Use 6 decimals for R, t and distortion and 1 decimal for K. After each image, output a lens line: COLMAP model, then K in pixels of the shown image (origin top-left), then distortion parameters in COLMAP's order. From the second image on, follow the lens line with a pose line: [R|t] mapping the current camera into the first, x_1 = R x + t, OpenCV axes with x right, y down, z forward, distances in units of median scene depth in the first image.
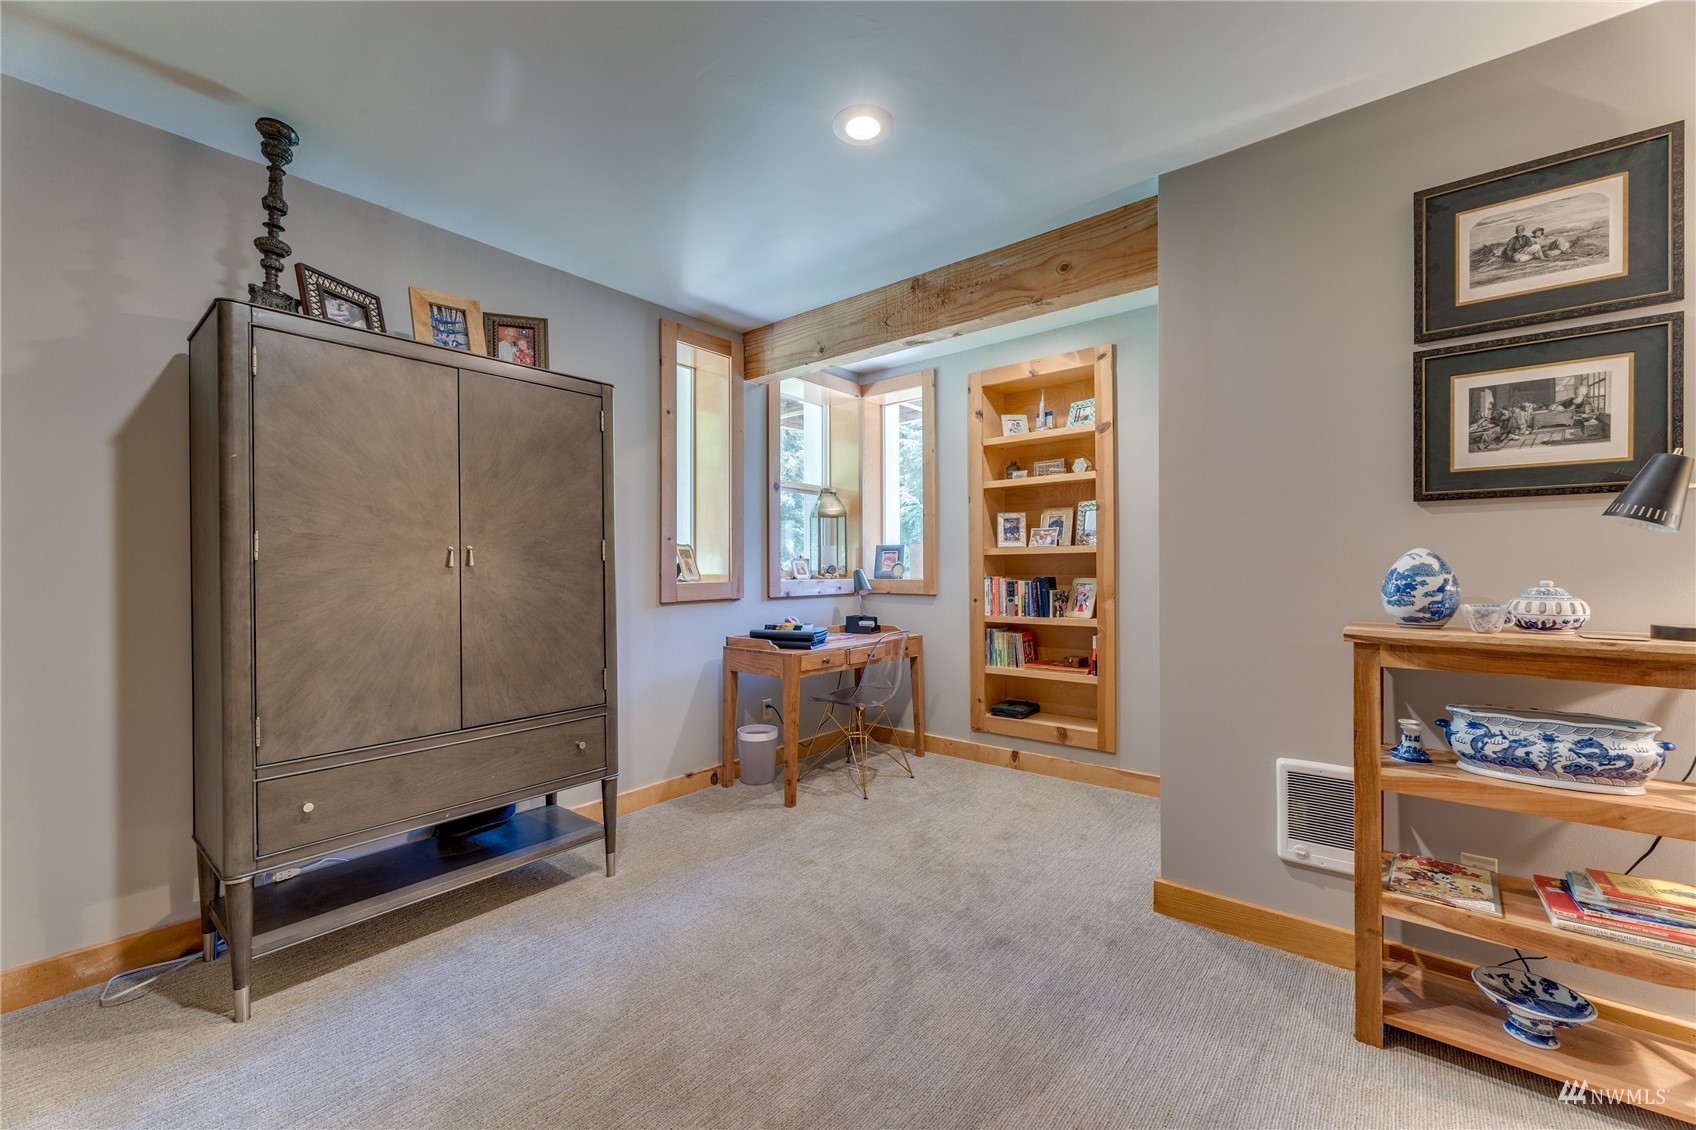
lens RADIAL K [[673.5, 0, 850.6], [0, 673.5, 568.0], [0, 0, 1]] dist [-0.000454, -0.000848]
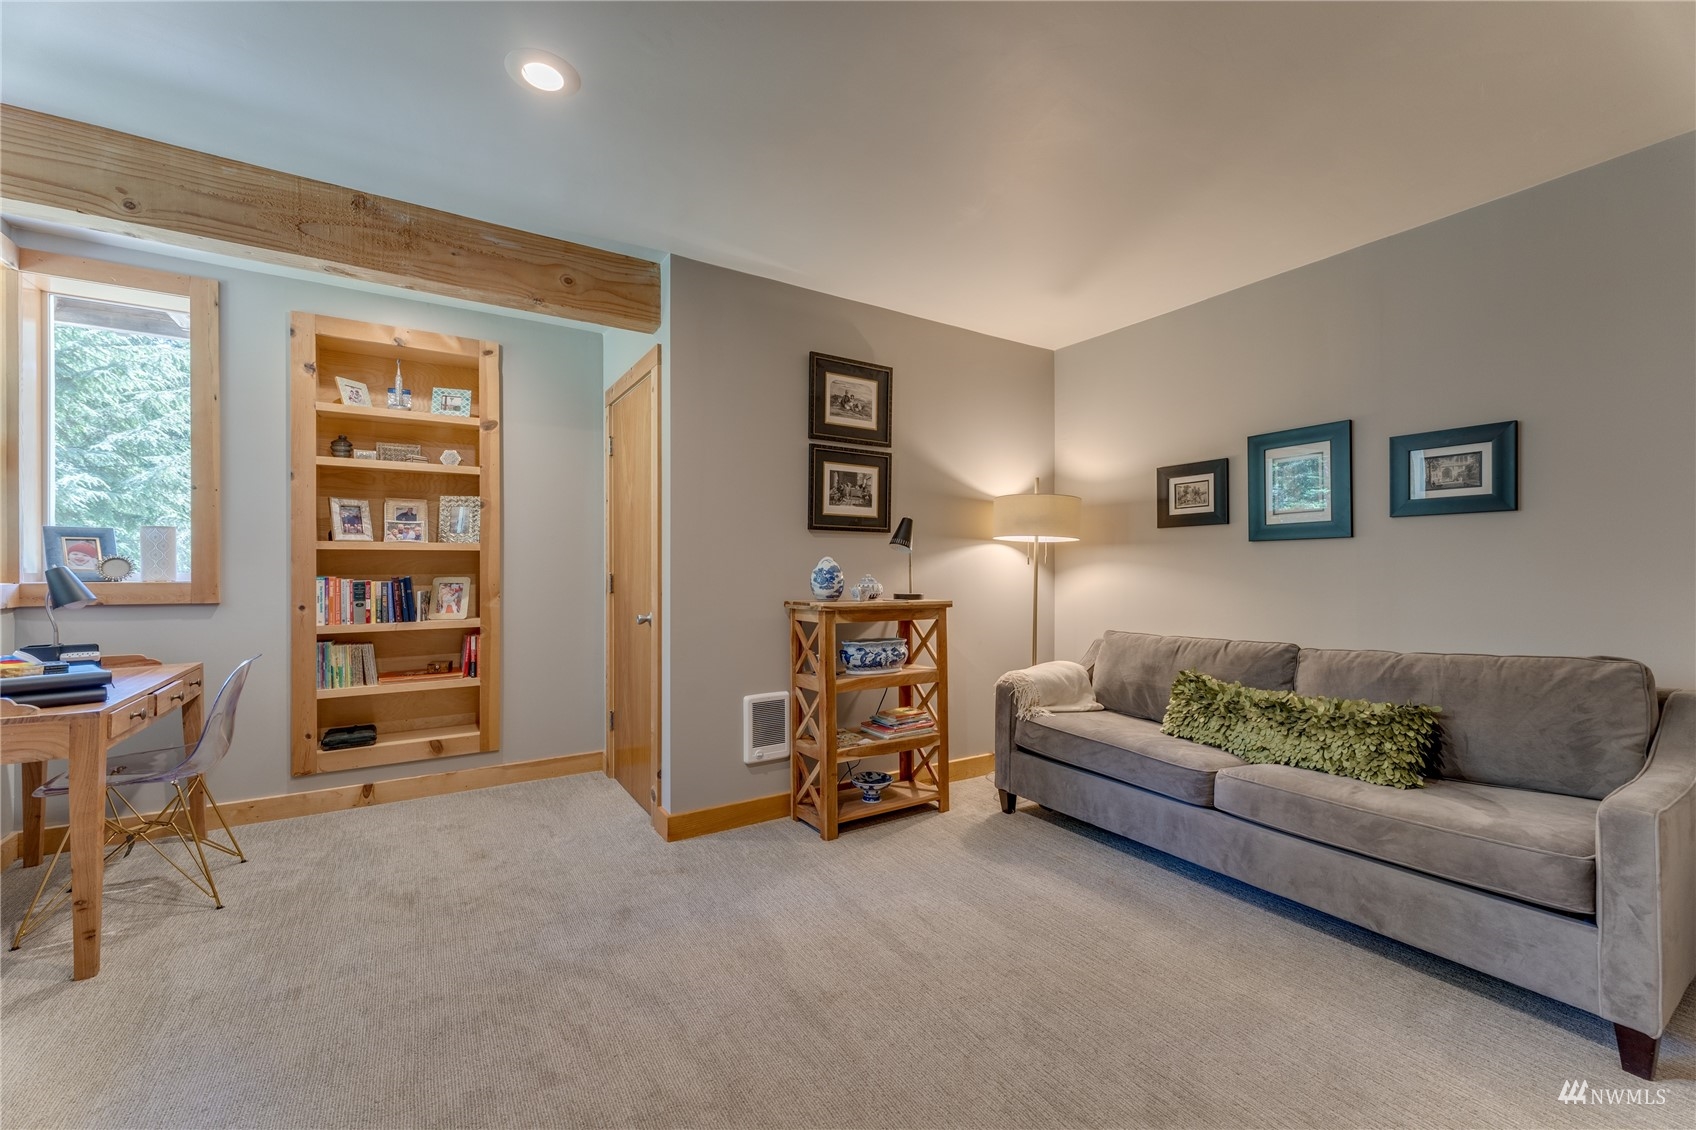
lens RADIAL K [[673.5, 0, 850.5], [0, 673.5, 569.5], [0, 0, 1]] dist [-0.000454, -0.000848]
pose [[0.314176, 0.001744, 0.949363, -0.449199], [-0.004042, 0.999992, -0.000500, 0.002674], [-0.949356, -0.003681, 0.314180, 0.206801]]
